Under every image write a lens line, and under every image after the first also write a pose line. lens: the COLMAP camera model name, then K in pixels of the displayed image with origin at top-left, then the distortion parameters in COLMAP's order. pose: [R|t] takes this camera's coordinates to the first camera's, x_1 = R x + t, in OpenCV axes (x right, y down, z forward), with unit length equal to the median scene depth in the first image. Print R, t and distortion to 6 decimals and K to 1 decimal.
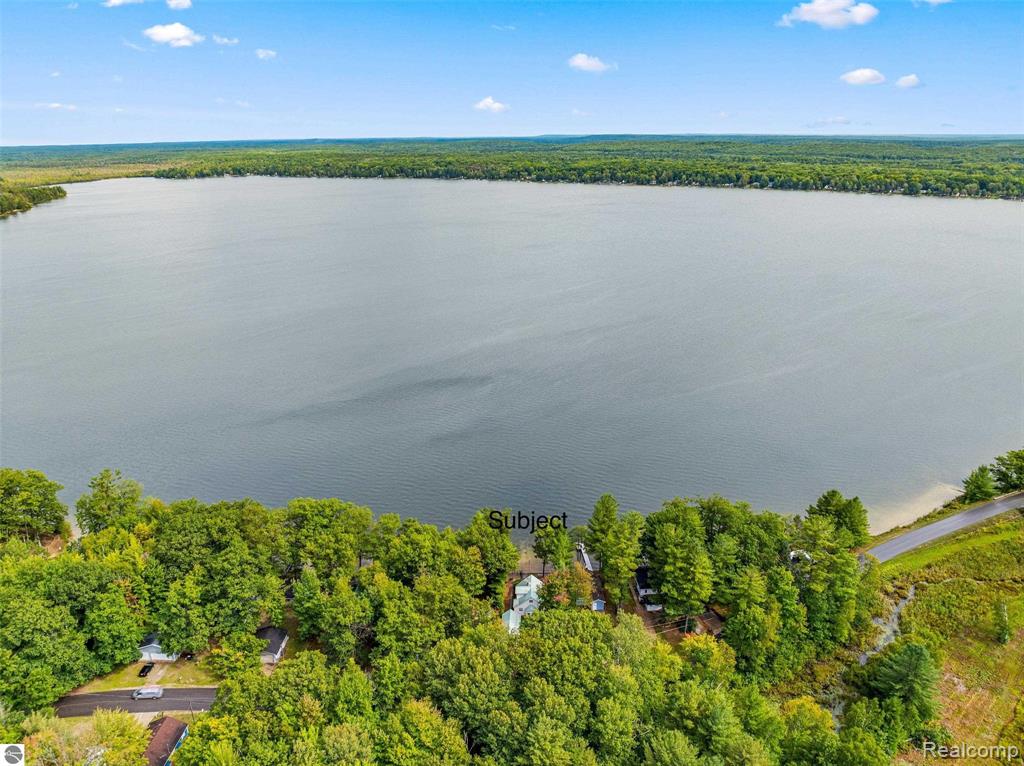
lens RADIAL K [[717.4, 0, 516.4], [0, 717.4, 382.3], [0, 0, 1]] dist [-0.043767, 0.004006]
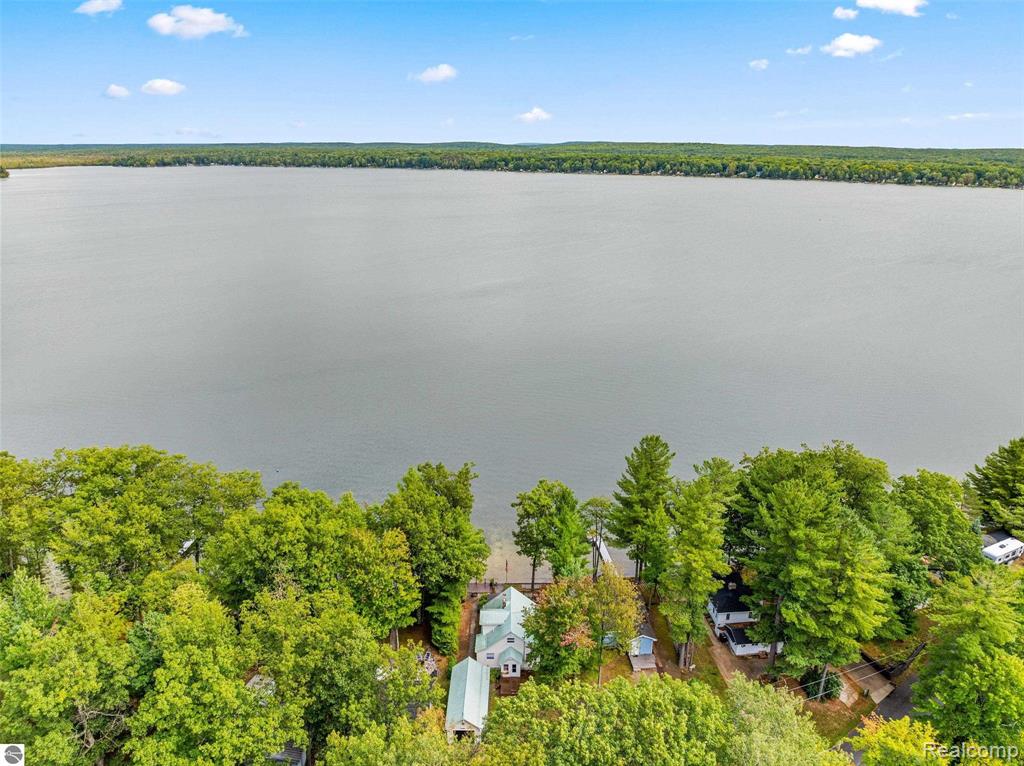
lens RADIAL K [[717.4, 0, 516.4], [0, 717.4, 382.3], [0, 0, 1]] dist [-0.043767, 0.004006]
pose [[0.999436, 0.004217, 0.033317, 0.006378], [-0.003821, 0.999921, -0.011939, 0.121772], [-0.033365, 0.011805, 0.999374, 0.459750]]
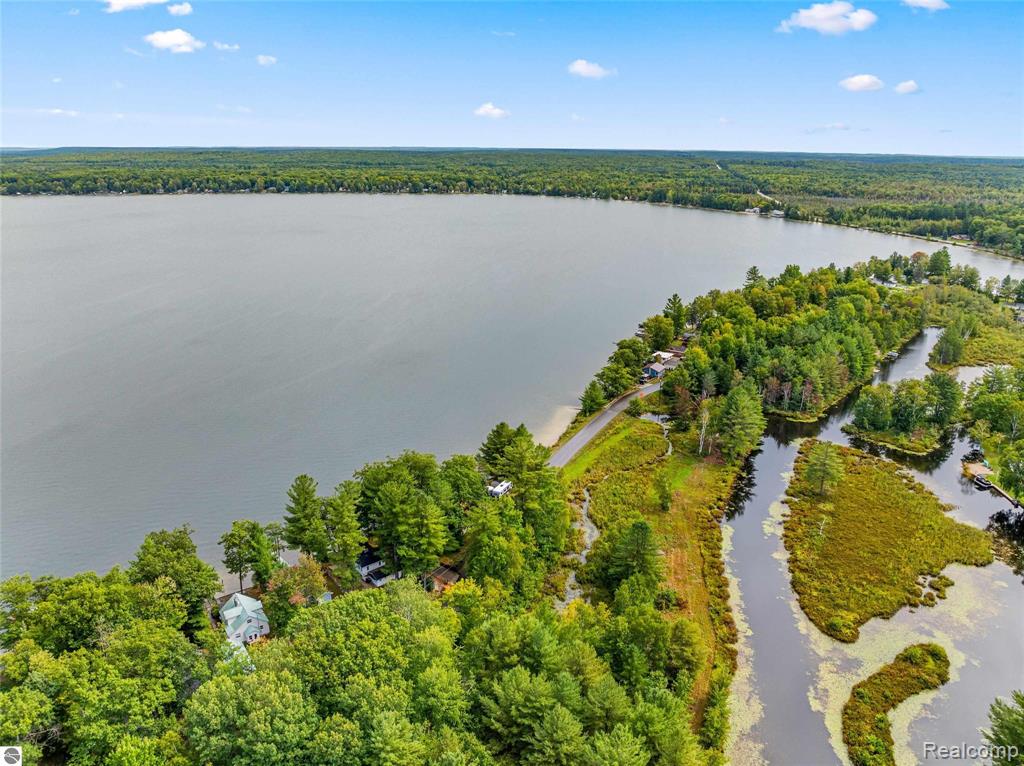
lens RADIAL K [[717.4, 0, 516.4], [0, 717.4, 382.3], [0, 0, 1]] dist [-0.043767, 0.004006]
pose [[0.794012, -0.172577, 0.582891, -0.149779], [0.182529, 0.982295, 0.042189, 0.056268], [-0.579852, 0.072896, 0.811454, 0.136301]]
